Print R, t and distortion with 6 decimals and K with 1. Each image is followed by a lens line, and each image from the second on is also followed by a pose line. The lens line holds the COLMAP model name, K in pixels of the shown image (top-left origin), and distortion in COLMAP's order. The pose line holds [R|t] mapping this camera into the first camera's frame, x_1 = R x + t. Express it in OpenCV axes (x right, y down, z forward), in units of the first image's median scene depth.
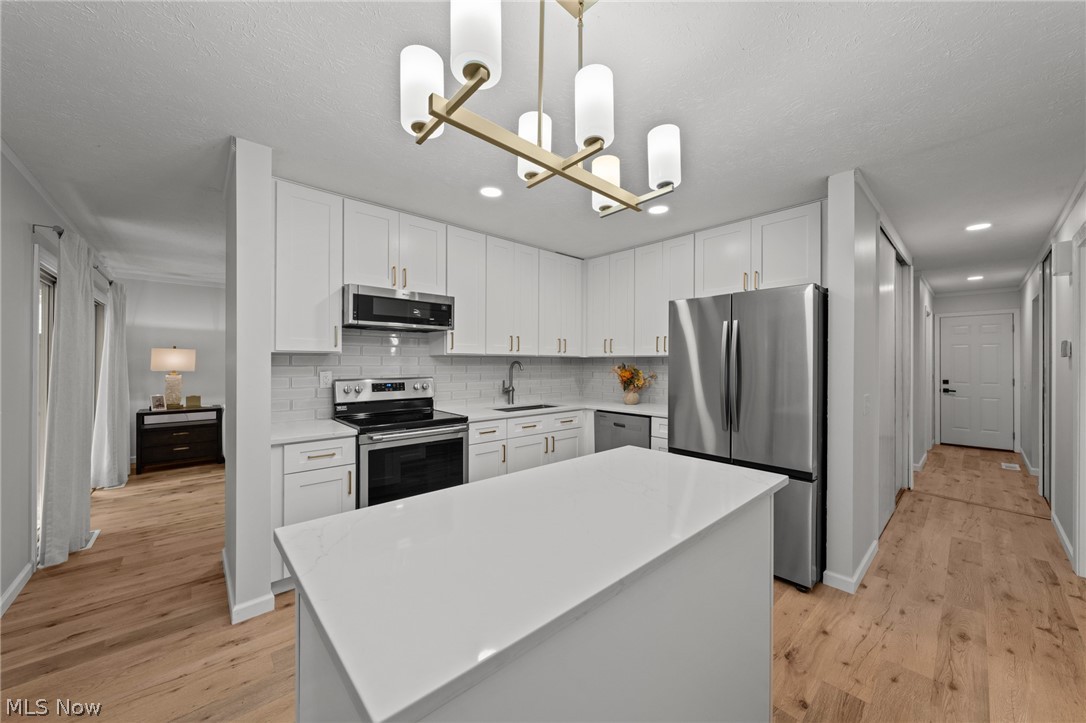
lens RADIAL K [[400.6, 0, 549.7], [0, 400.6, 363.5], [0, 0, 1]] dist [-0.003009, -0.000702]
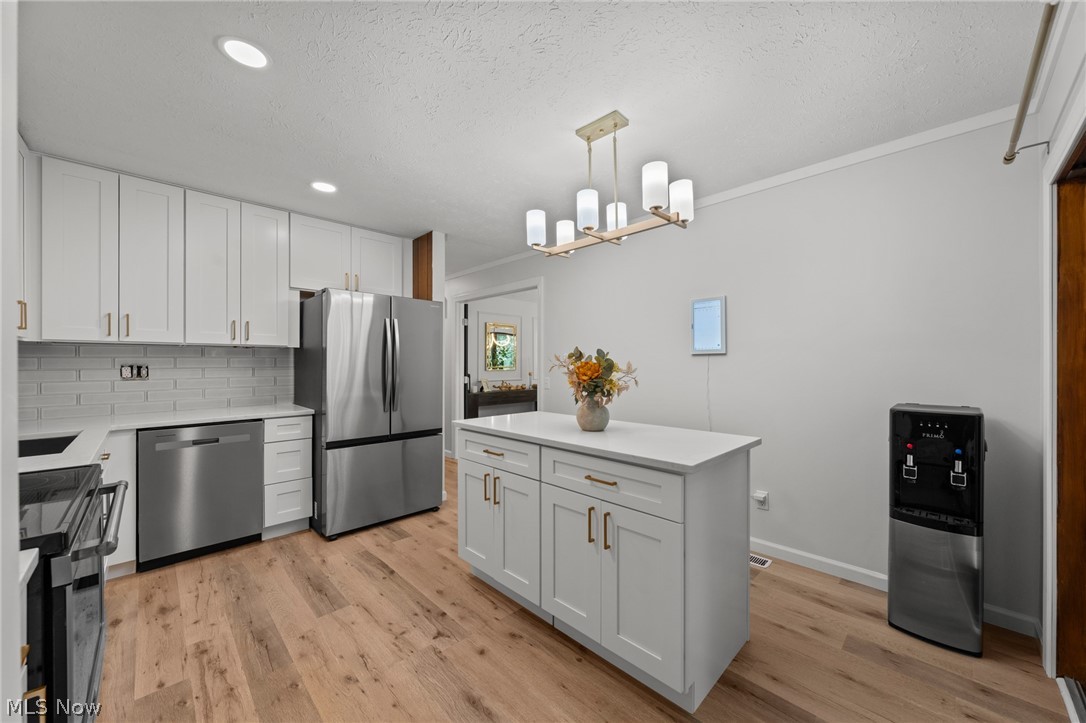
lens RADIAL K [[400.6, 0, 548.7], [0, 400.6, 363.4], [0, 0, 1]] dist [-0.003009, -0.000702]
pose [[-0.043456, -0.004485, 0.999045, -0.605465], [0.005822, 0.999972, 0.004742, 0.019480], [-0.999038, 0.006022, -0.043428, 0.474479]]
